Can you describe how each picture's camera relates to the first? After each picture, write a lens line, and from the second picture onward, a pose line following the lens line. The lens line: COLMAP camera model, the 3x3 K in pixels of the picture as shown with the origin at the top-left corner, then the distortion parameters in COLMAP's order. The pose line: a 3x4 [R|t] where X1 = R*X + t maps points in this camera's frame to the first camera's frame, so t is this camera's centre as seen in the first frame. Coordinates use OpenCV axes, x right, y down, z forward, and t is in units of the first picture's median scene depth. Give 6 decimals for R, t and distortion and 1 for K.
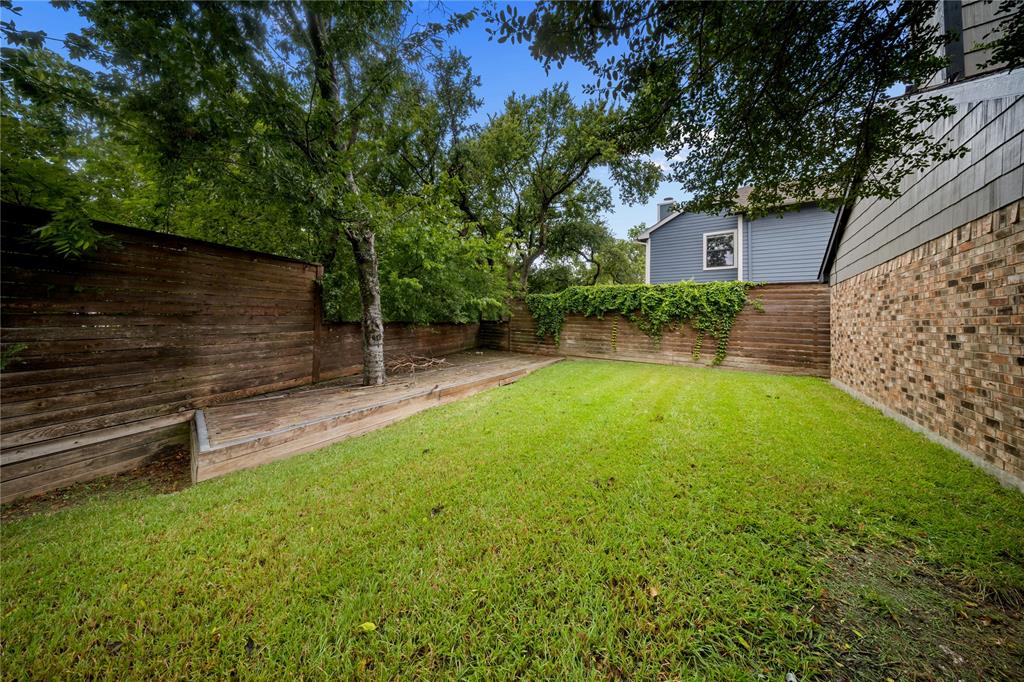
lens RADIAL K [[310.3, 0, 503.5], [0, 310.3, 310.8], [0, 0, 1]] dist [0.000824, -0.000015]
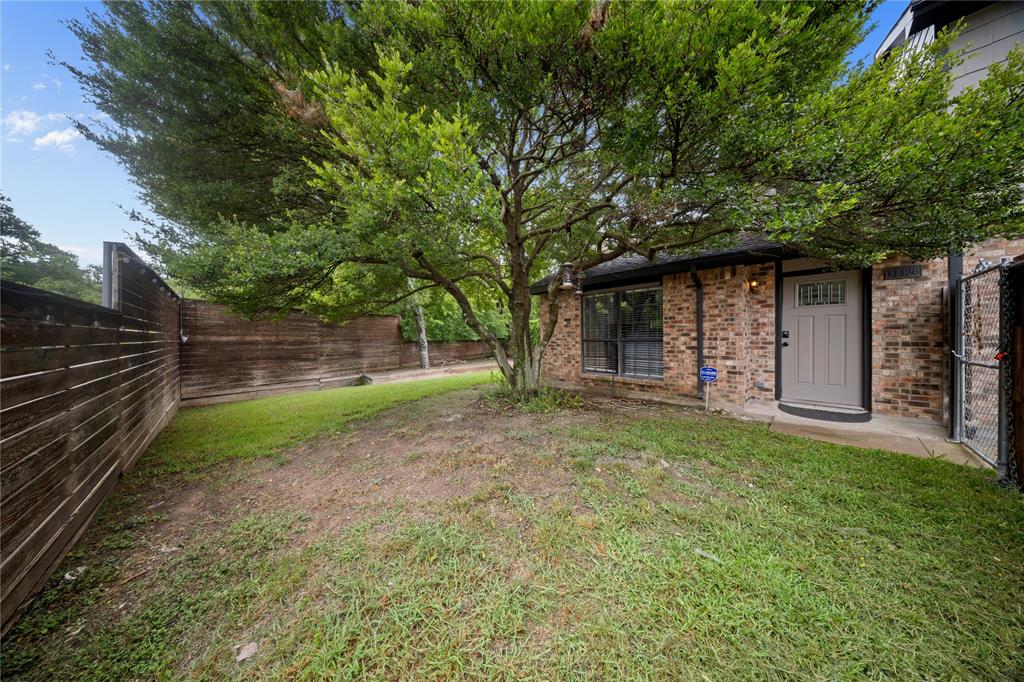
lens RADIAL K [[310.3, 0, 509.1], [0, 310.3, 340.5], [0, 0, 1]] dist [0.000824, -0.000015]
pose [[0.982161, -0.031660, -0.185359, 0.597213], [0.038365, 0.998729, 0.032696, -0.014407], [0.184088, -0.039224, 0.982127, -1.068158]]
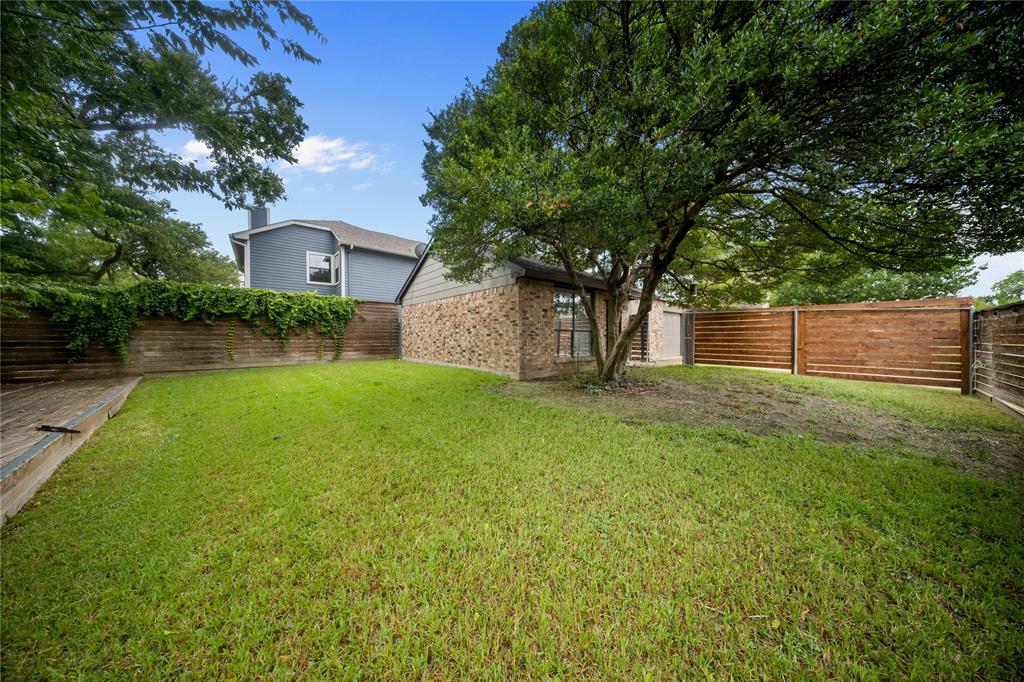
lens RADIAL K [[310.3, 0, 508.7], [0, 310.3, 339.1], [0, 0, 1]] dist [0.000824, -0.000015]
pose [[0.225348, -0.036011, 0.973613, -0.632118], [-0.025790, 0.998746, 0.042910, 0.018751], [-0.973937, -0.034779, 0.224137, -0.007360]]
